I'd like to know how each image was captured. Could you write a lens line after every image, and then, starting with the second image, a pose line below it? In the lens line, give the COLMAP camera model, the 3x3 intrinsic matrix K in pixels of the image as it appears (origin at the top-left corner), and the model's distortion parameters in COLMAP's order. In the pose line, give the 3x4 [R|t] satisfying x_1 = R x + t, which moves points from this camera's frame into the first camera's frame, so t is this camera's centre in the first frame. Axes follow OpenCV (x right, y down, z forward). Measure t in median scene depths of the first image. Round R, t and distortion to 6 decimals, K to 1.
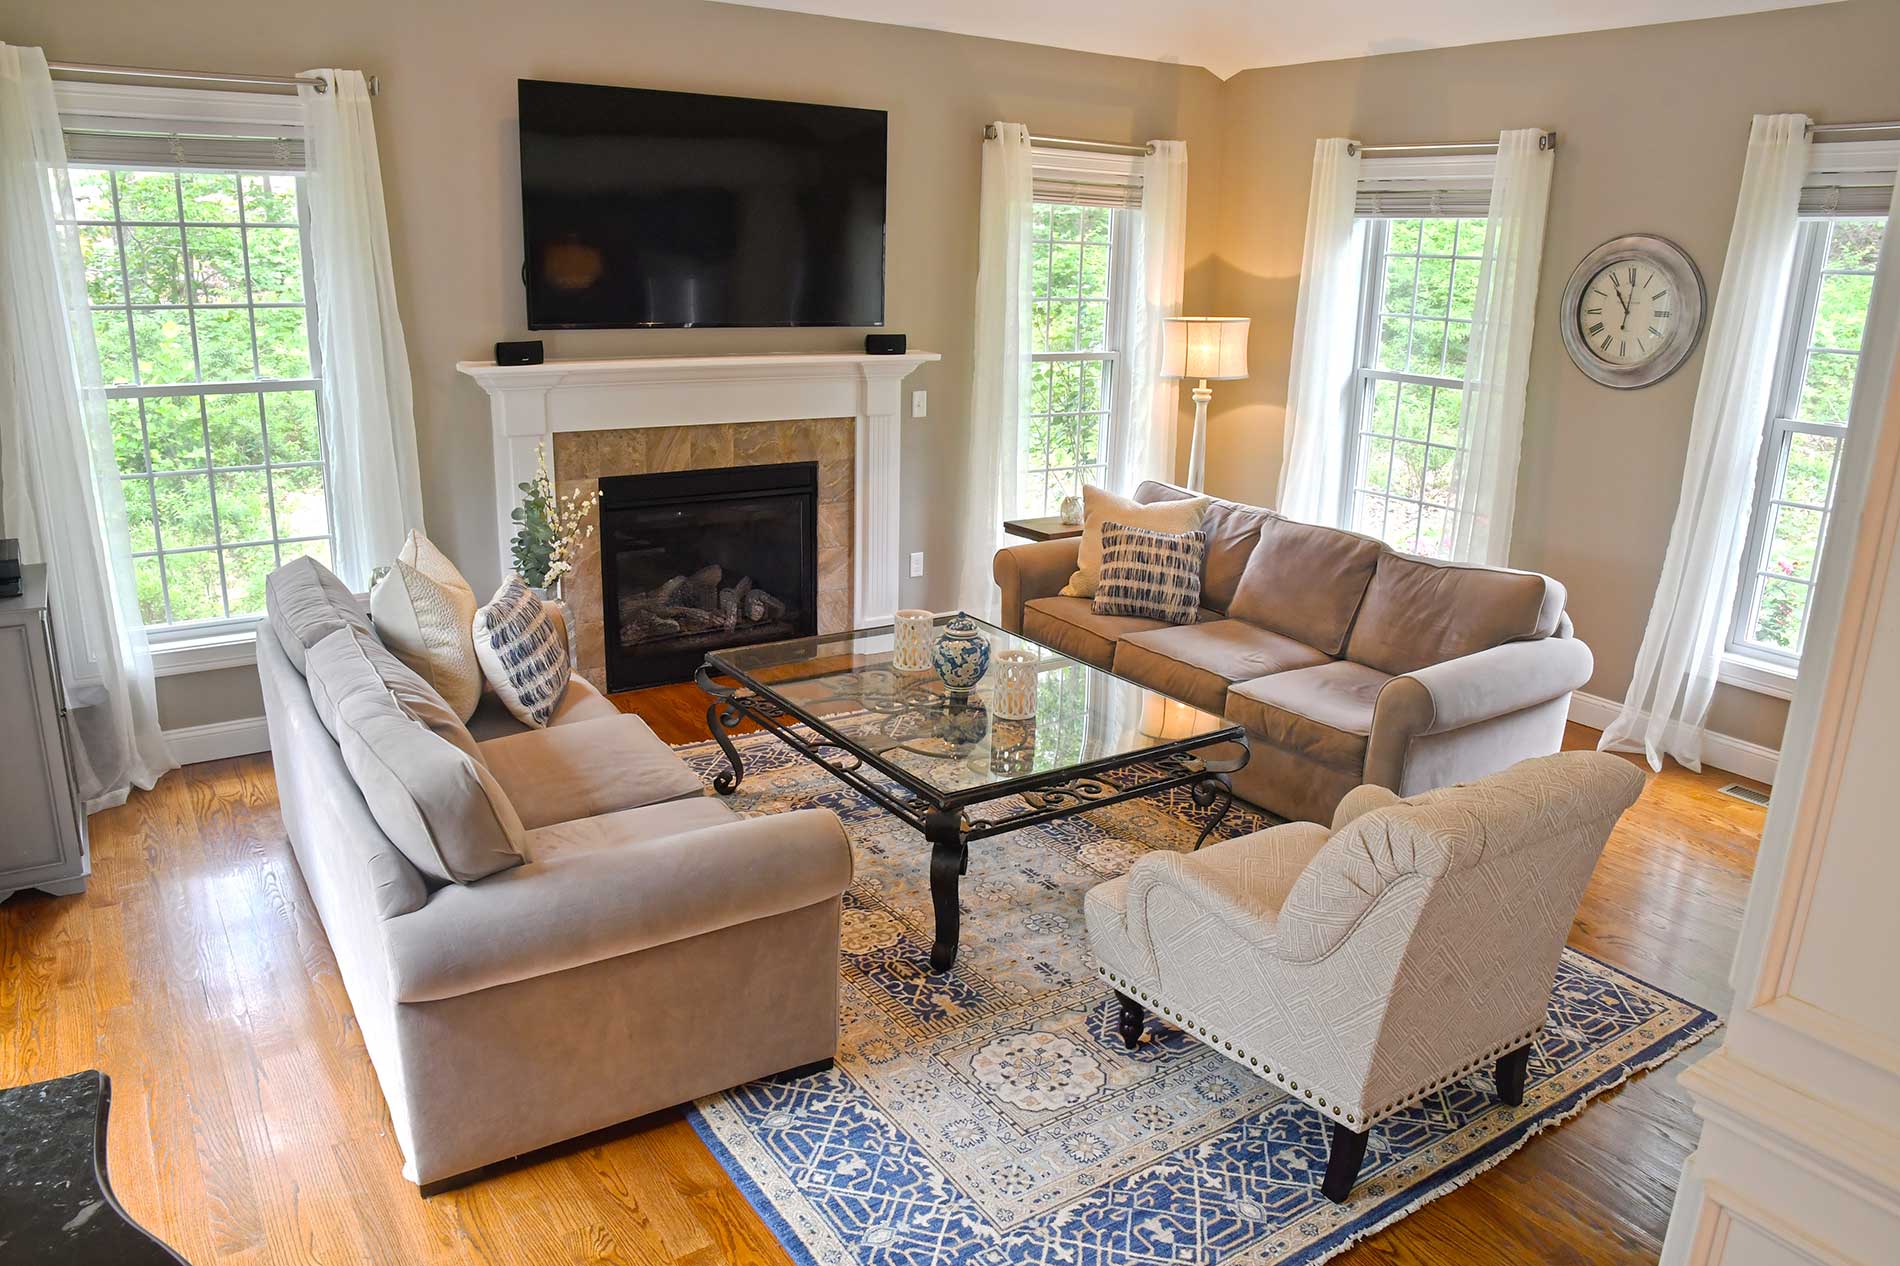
lens RADIAL K [[1328.6, 0, 950.0], [0, 1328.6, 633.0], [0, 0, 1]] dist [-0.121752, 0.056439]
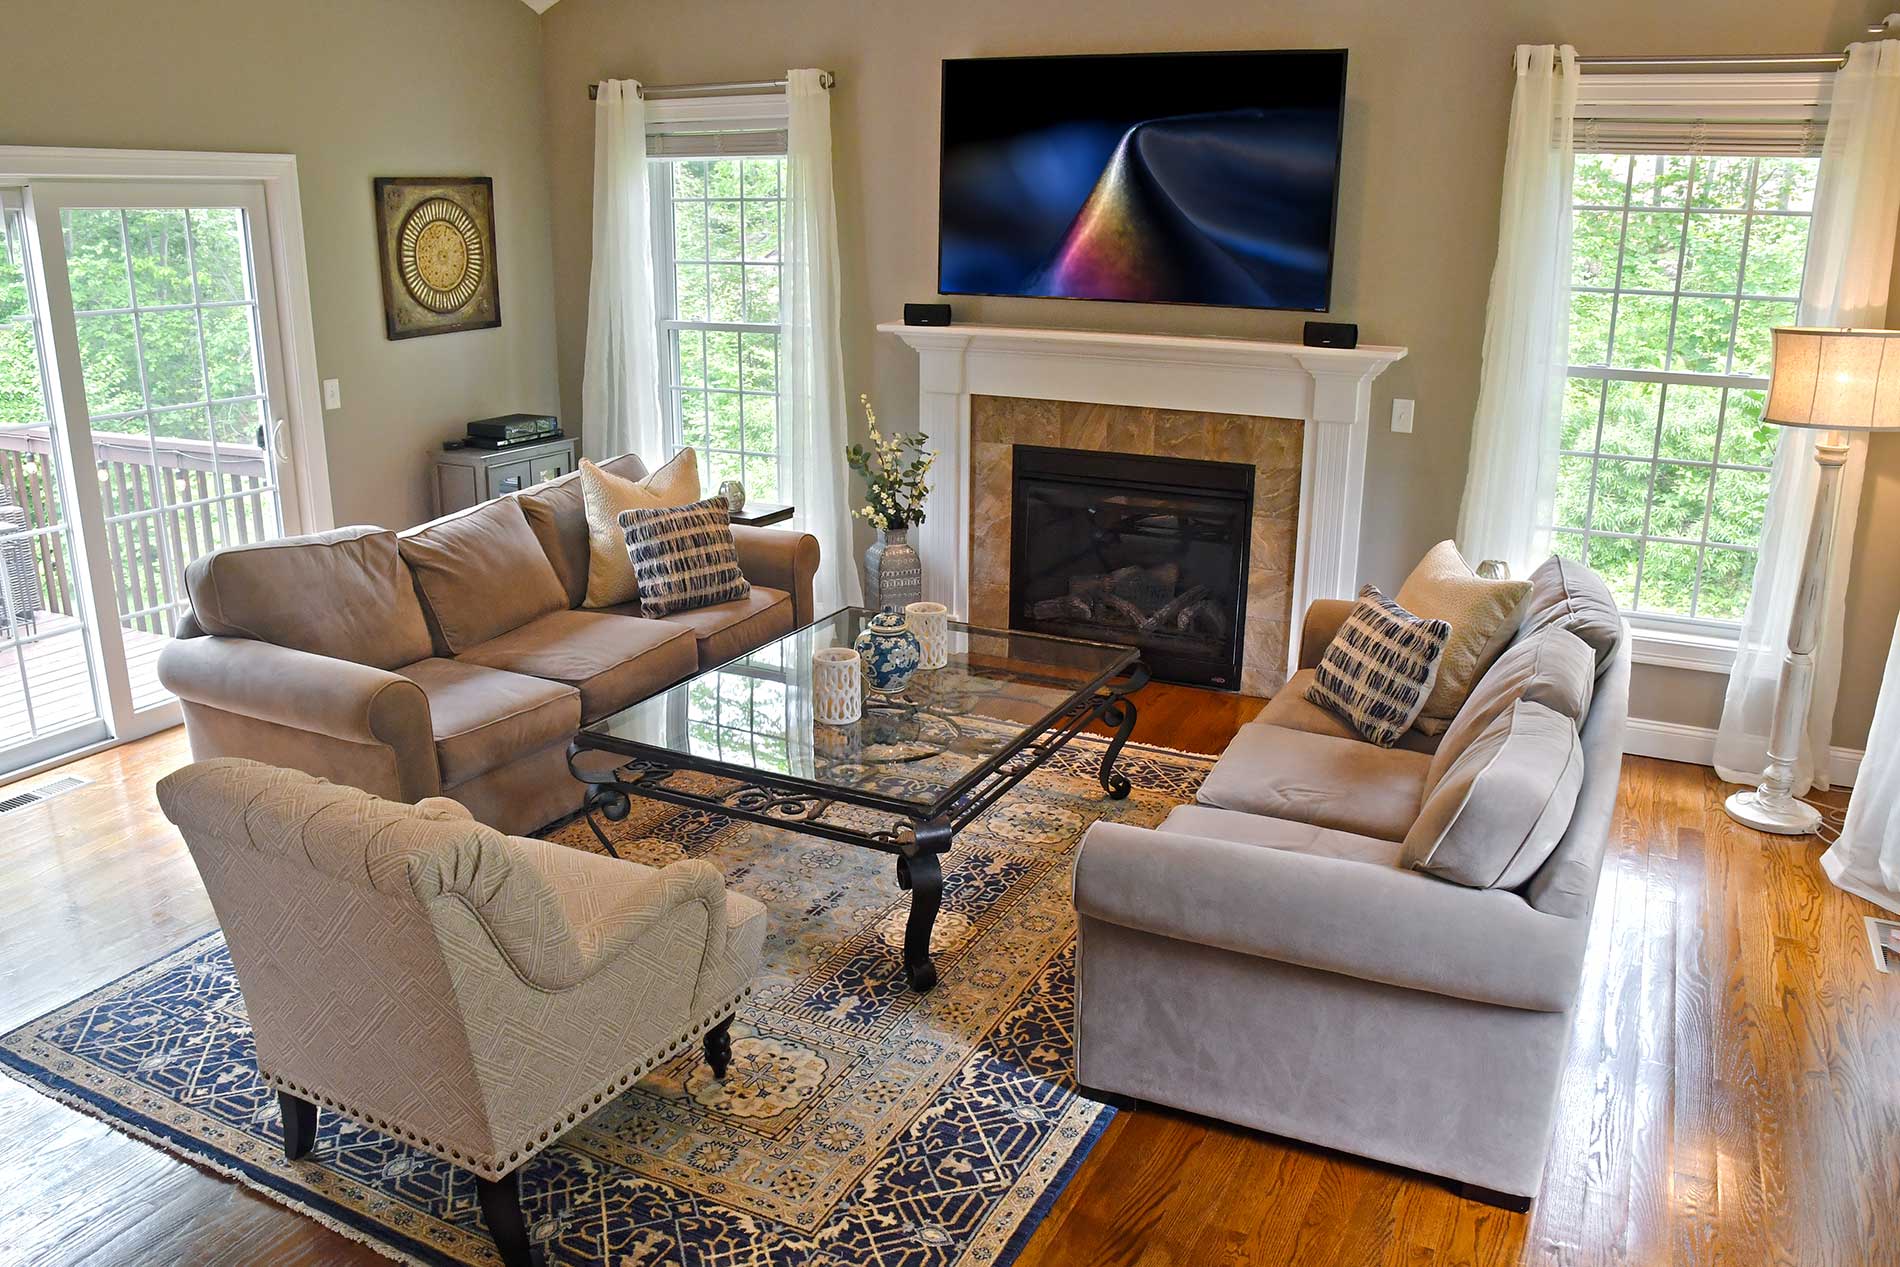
lens RADIAL K [[1441.9, 0, 950.0], [0, 1441.9, 633.5], [0, 0, 1]] dist [-0.135230, 0.079545]
pose [[0.493212, 0.220619, -0.841469, 0.647127], [-0.233939, 0.965310, 0.115969, -0.091316], [0.837863, 0.139655, 0.527713, 0.382306]]
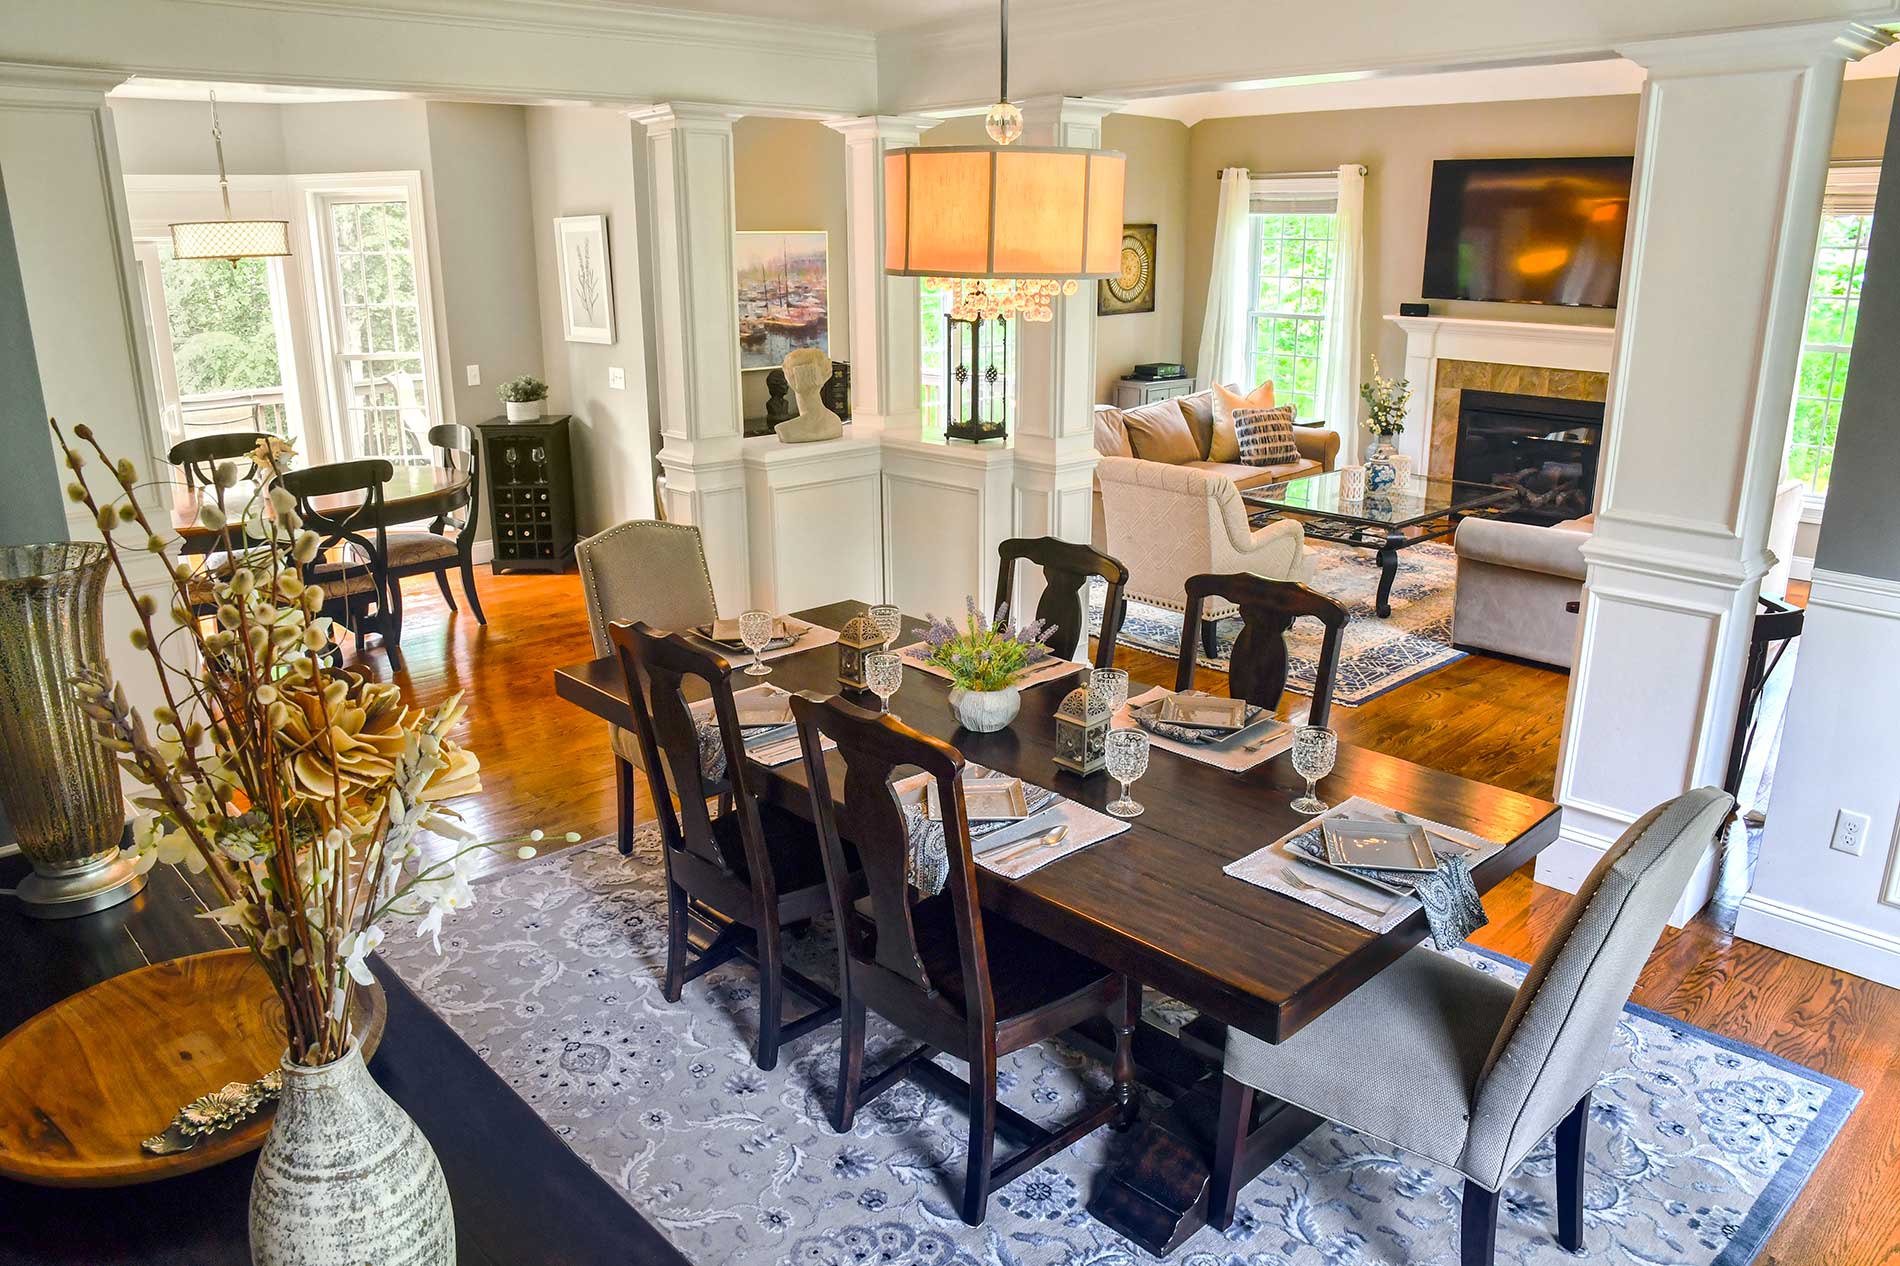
lens RADIAL K [[1328.6, 0, 950.0], [0, 1328.6, 633.0], [0, 0, 1]] dist [-0.121752, 0.056439]
pose [[0.159351, 0.255947, -0.953466, 1.253721], [-0.263033, 0.941903, 0.208883, 0.000698], [0.951536, 0.217508, 0.217416, 0.077926]]
